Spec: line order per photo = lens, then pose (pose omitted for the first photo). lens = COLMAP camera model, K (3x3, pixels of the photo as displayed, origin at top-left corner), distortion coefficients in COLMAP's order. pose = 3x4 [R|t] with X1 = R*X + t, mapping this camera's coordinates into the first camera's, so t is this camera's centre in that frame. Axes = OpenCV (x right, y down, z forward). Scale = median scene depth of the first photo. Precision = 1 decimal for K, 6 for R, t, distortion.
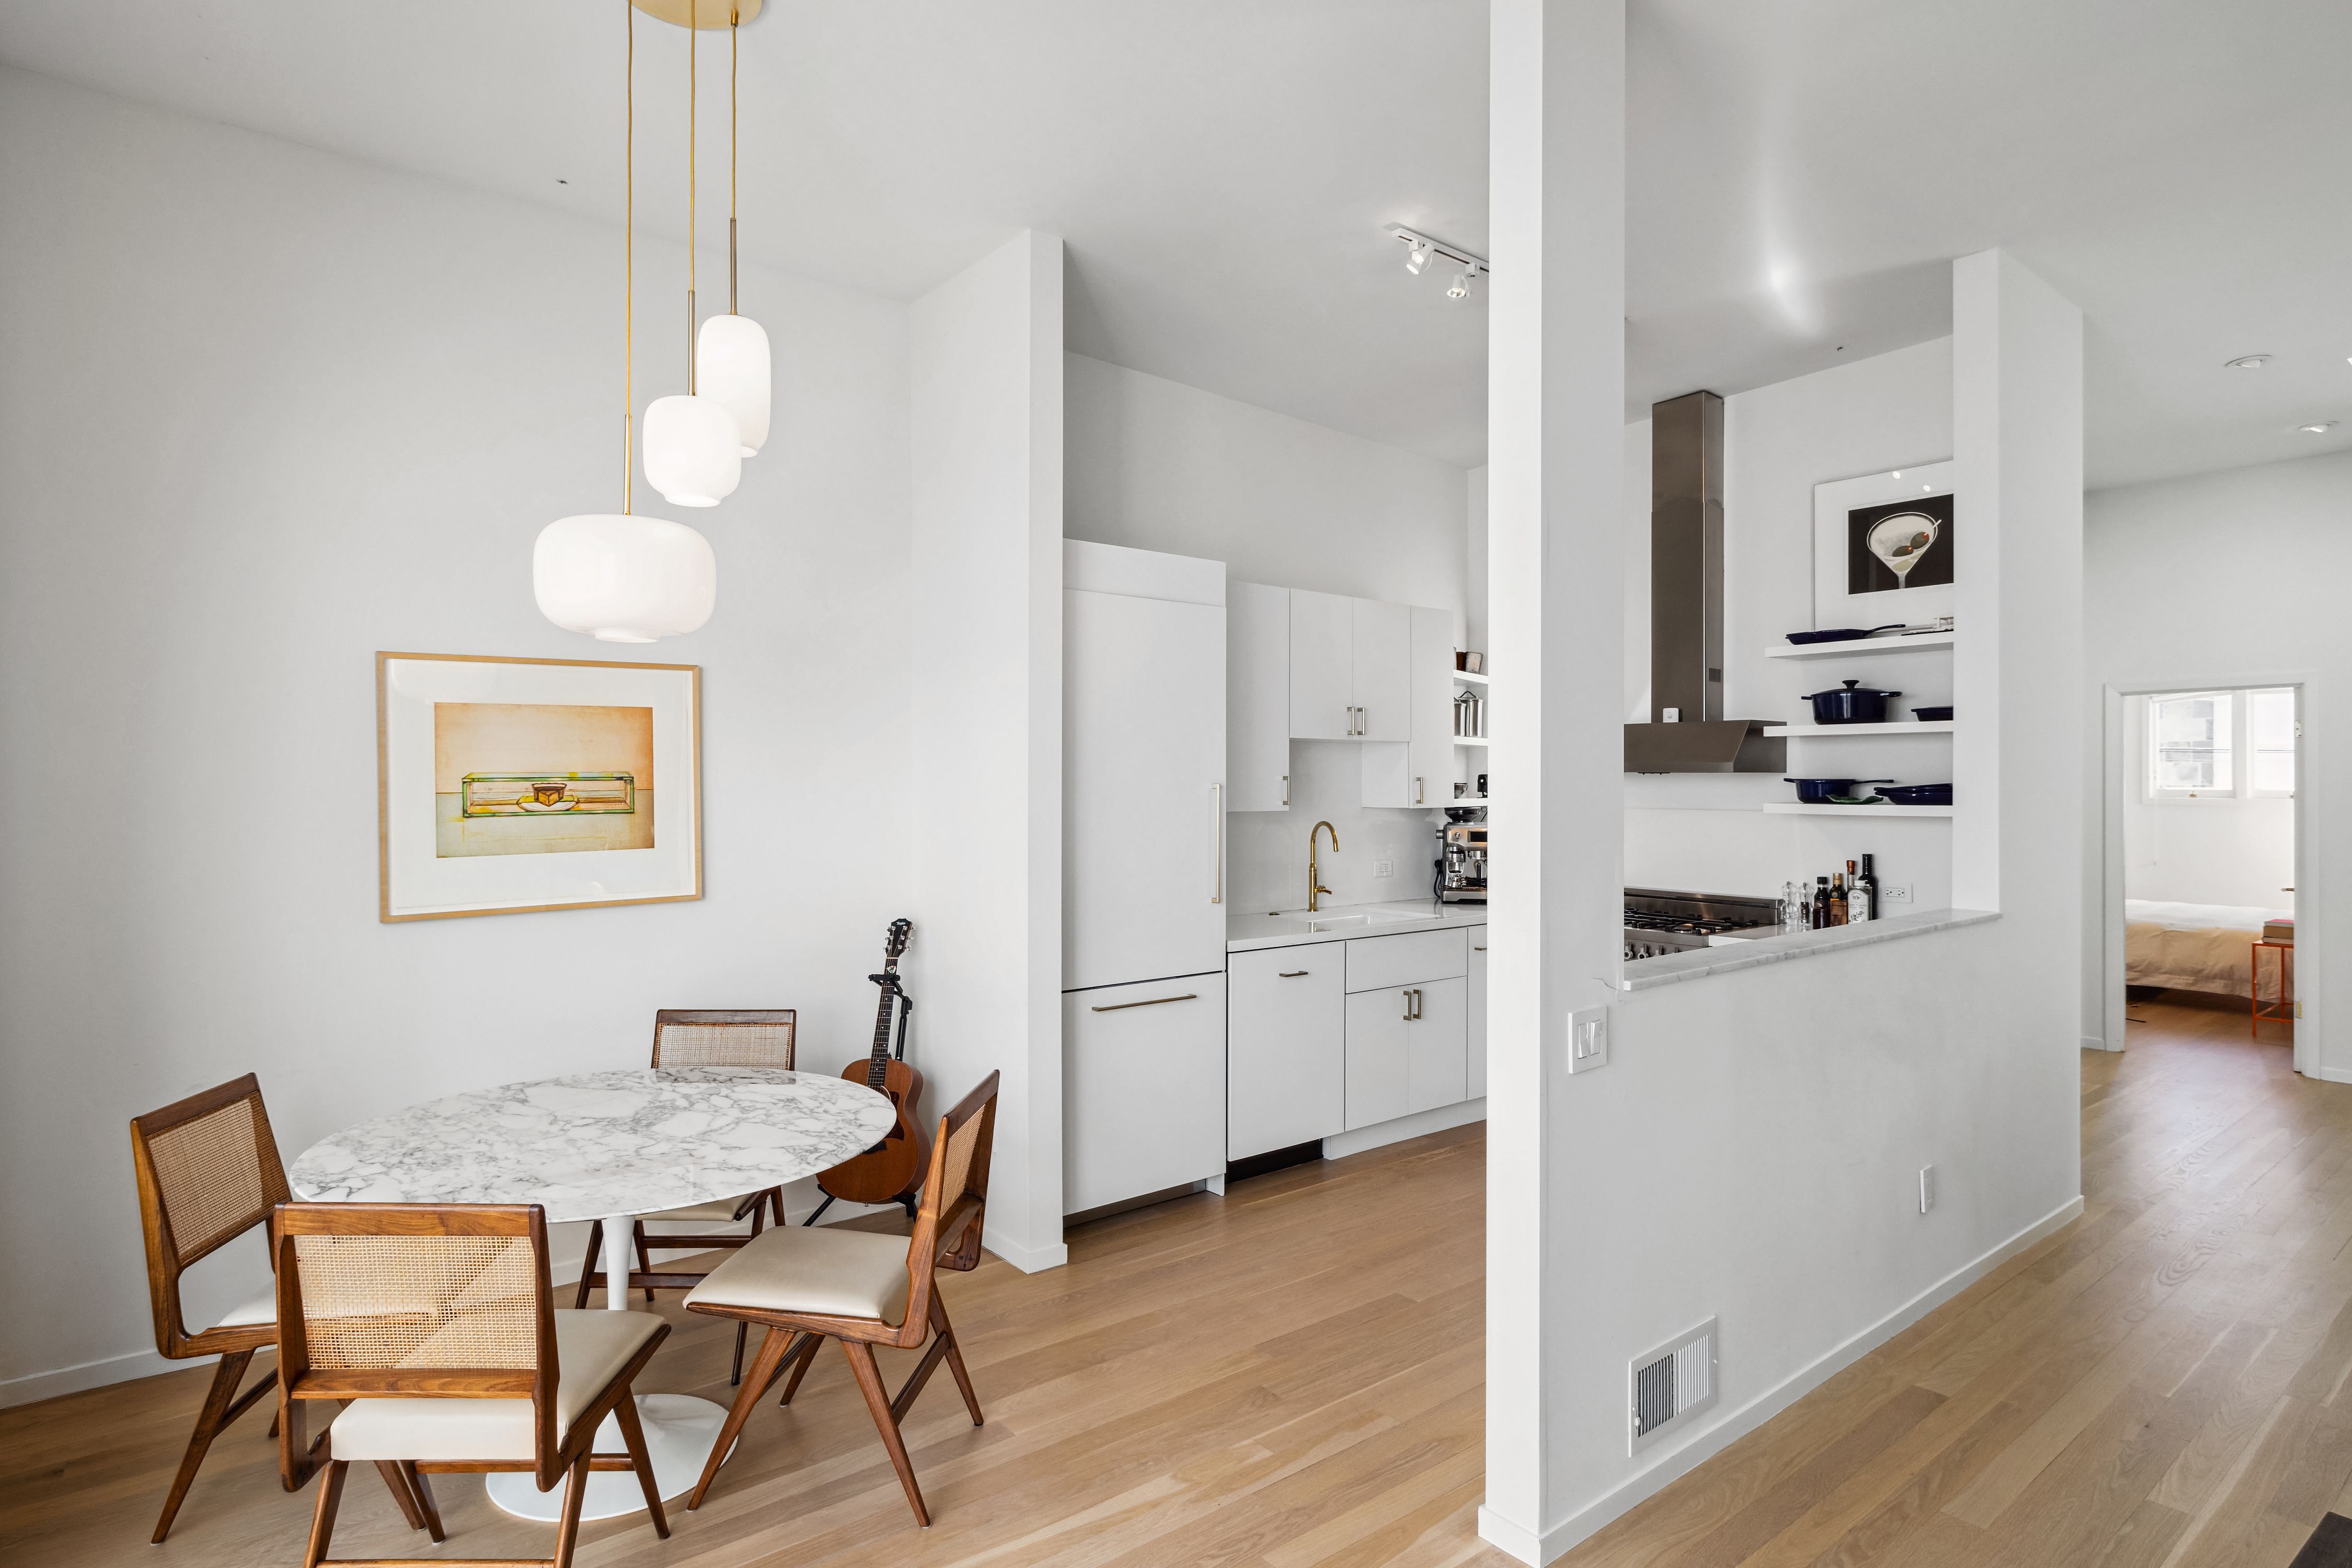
lens RADIAL K [[1223.1, 0, 1147.9], [0, 1223.1, 778.0], [0, 0, 1]] dist [-0.008506, 0.000232]
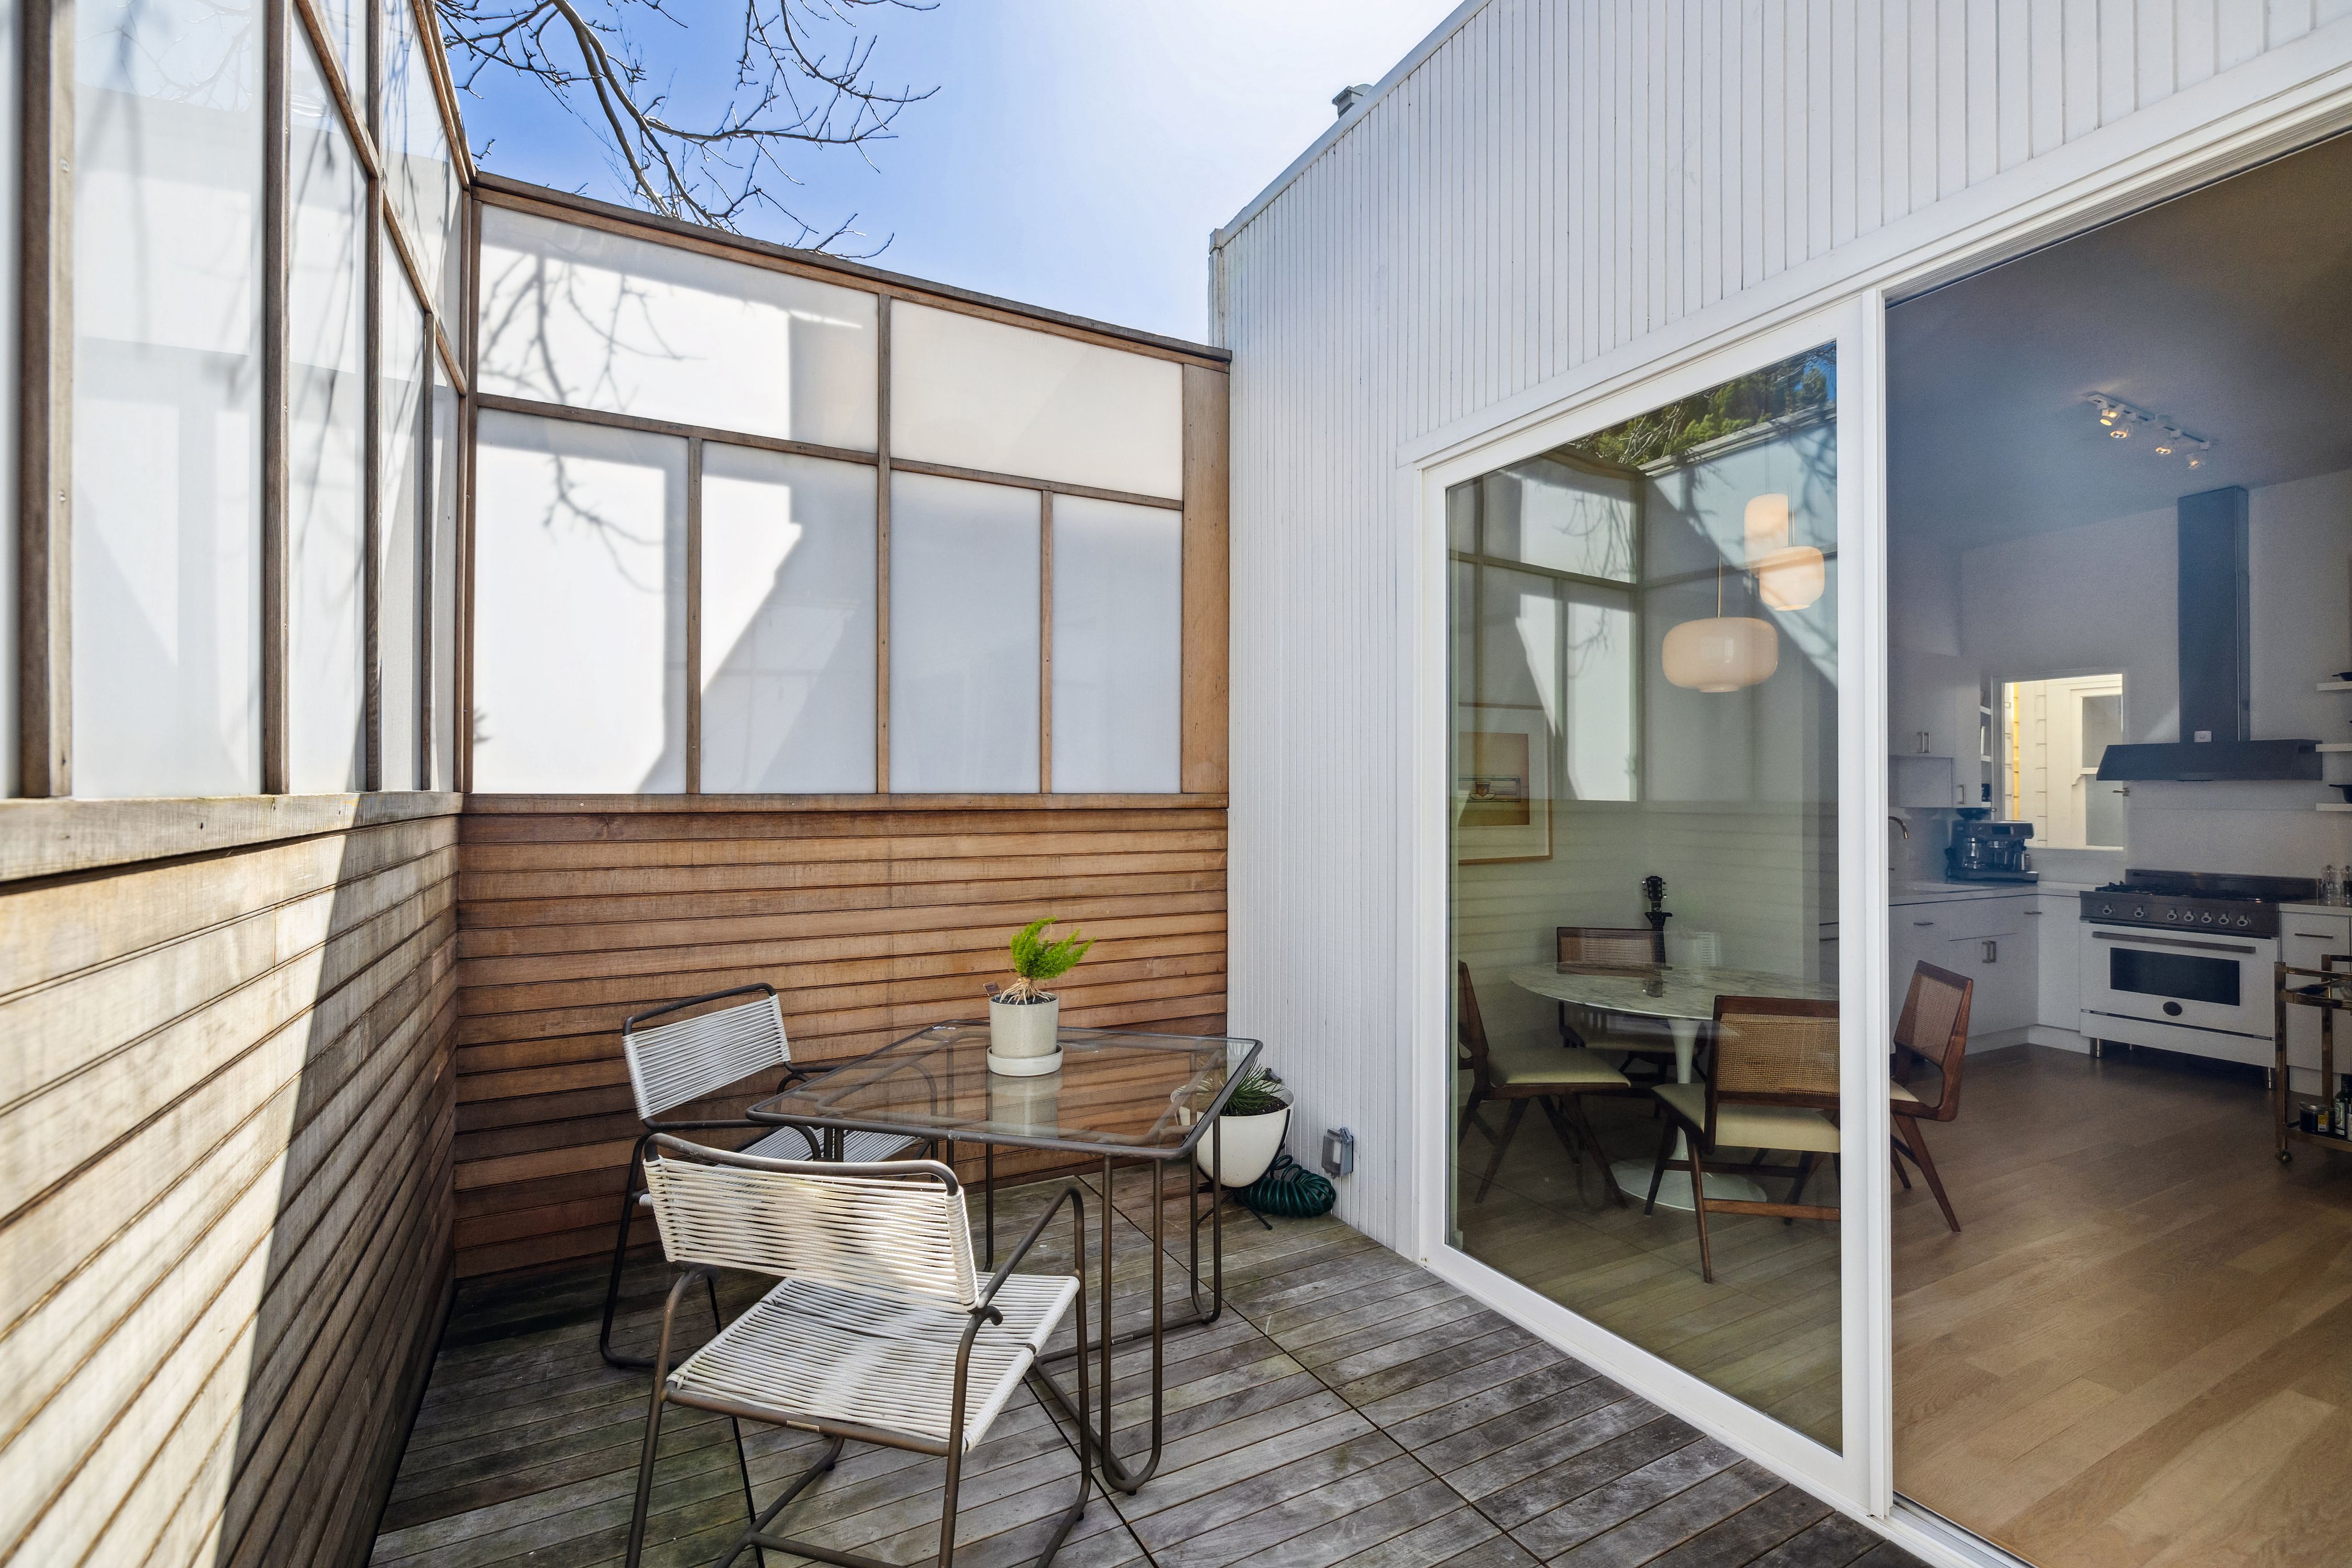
lens RADIAL K [[988.4, 0, 1156.0], [0, 988.4, 786.3], [0, 0, 1]] dist [0.002833, -0.000882]
pose [[0.982905, 0.002461, -0.184095, -0.621289], [-0.004791, 0.999914, -0.012210, 0.025991], [0.184049, 0.012884, 0.982833, -0.315867]]
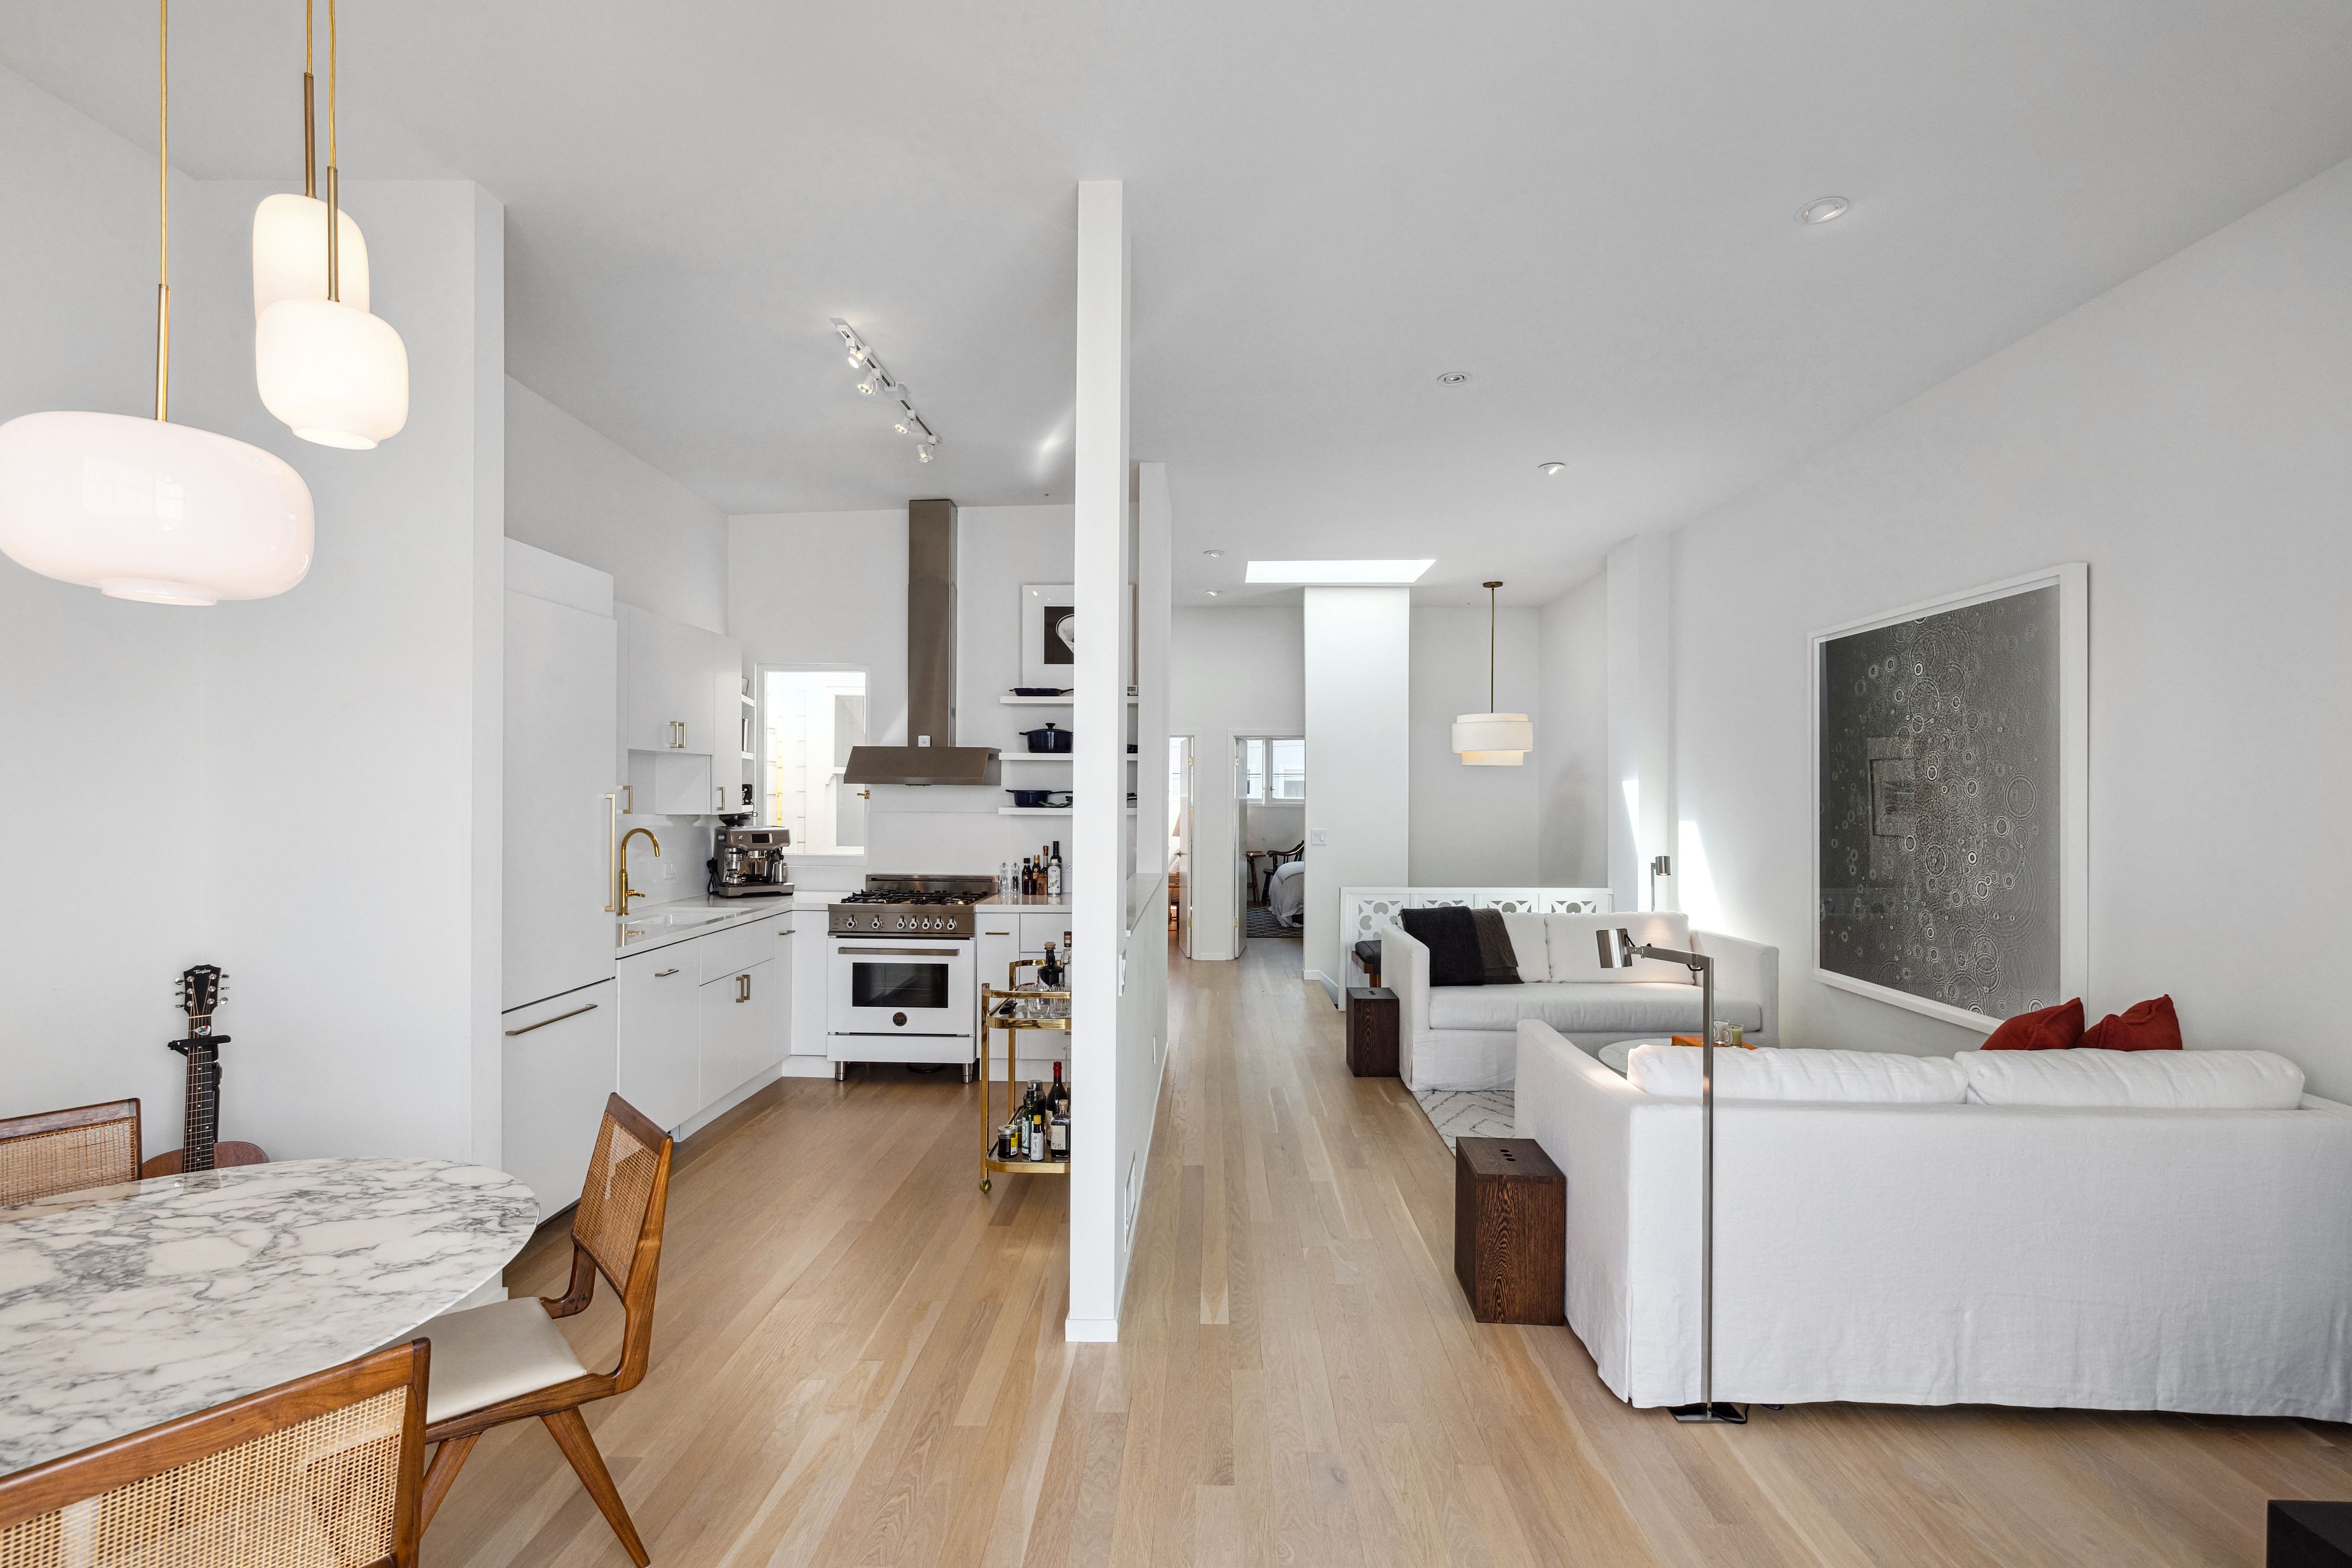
lens RADIAL K [[1038.2, 0, 1192.1], [0, 1038.2, 794.2], [0, 0, 1]] dist [-0.004553, -0.000410]
pose [[0.627211, 0.000247, 0.778850, -0.343281], [-0.007710, 0.999953, 0.005892, -0.003854], [-0.778811, -0.009700, 0.627183, 0.096958]]
